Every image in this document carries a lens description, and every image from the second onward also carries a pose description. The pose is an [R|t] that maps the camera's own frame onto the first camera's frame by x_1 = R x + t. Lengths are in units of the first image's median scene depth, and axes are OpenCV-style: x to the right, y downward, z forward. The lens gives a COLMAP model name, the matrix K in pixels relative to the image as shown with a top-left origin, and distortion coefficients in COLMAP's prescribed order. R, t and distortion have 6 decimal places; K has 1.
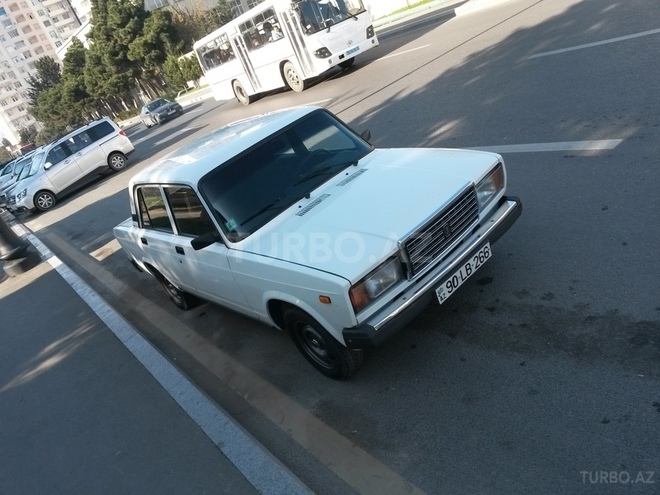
lens RADIAL K [[537.4, 0, 328.5], [0, 537.4, 245.9], [0, 0, 1]] dist [0.061721, -0.104541]
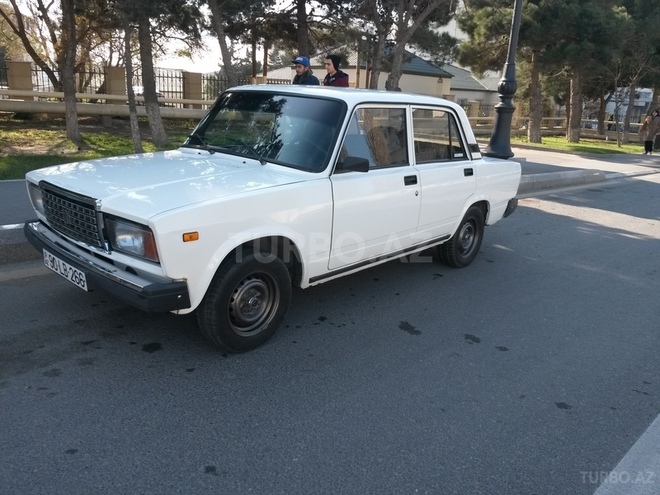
lens RADIAL K [[537.4, 0, 323.1], [0, 537.4, 243.9], [0, 0, 1]] dist [0.061721, -0.104541]
pose [[0.083040, 0.618596, -0.781309, 0.871979], [-0.501428, 0.703475, 0.503679, -0.589479], [0.861205, 0.349945, 0.368598, 0.914085]]
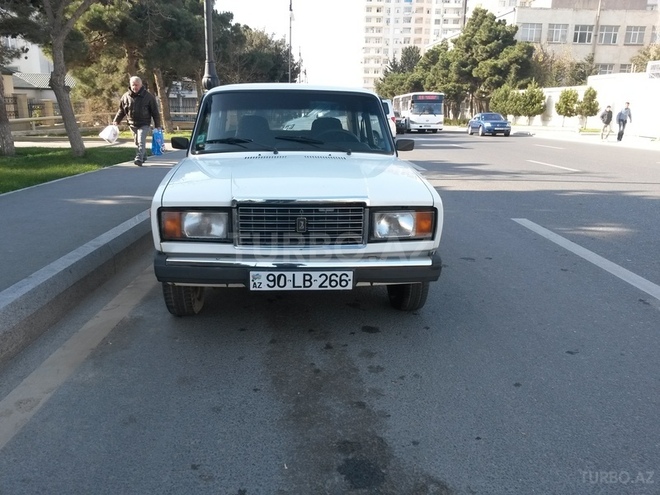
lens RADIAL K [[537.4, 0, 323.7], [0, 537.4, 244.7], [0, 0, 1]] dist [0.061721, -0.104541]
pose [[0.739387, 0.512081, -0.437128, 0.561409], [-0.533595, 0.841621, 0.083372, -0.081802], [0.410589, 0.171605, 0.895527, 0.201932]]
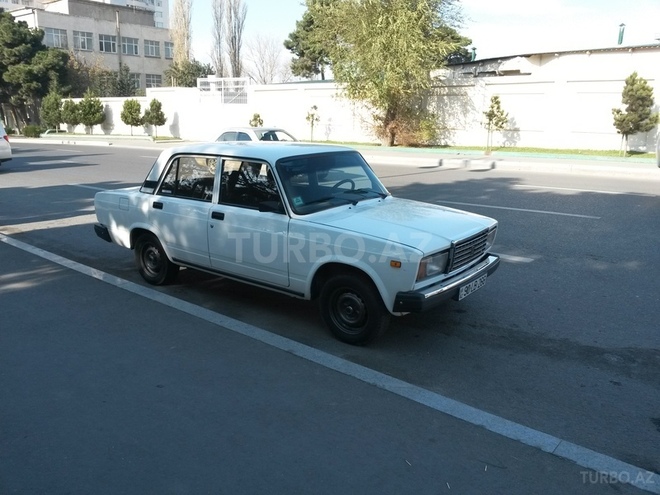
lens RADIAL K [[537.4, 0, 326.4], [0, 537.4, 249.1], [0, 0, 1]] dist [0.061721, -0.104541]
pose [[0.902507, 0.327497, 0.279692, -0.430422], [-0.257957, 0.931106, -0.257875, 0.359255], [-0.344877, 0.160585, 0.924809, -0.114865]]
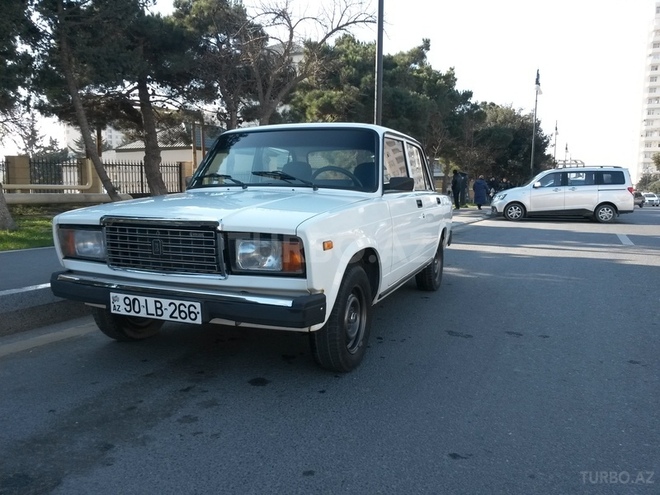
lens RADIAL K [[537.4, 0, 323.8], [0, 537.4, 242.8], [0, 0, 1]] dist [0.061721, -0.104541]
pose [[0.409947, 0.471381, -0.780861, 0.838447], [-0.531973, 0.818982, 0.215112, -0.302042], [0.740911, 0.327212, 0.586501, 0.609114]]
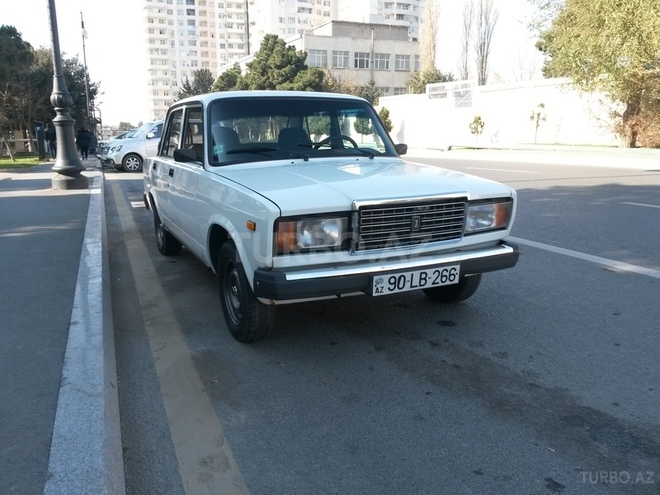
lens RADIAL K [[537.4, 0, 323.9], [0, 537.4, 243.5], [0, 0, 1]] dist [0.061721, -0.104541]
pose [[0.898491, 0.410298, -0.156105, 0.203997], [-0.430366, 0.893409, -0.128862, 0.153786], [0.086594, 0.182964, 0.979299, 0.118378]]
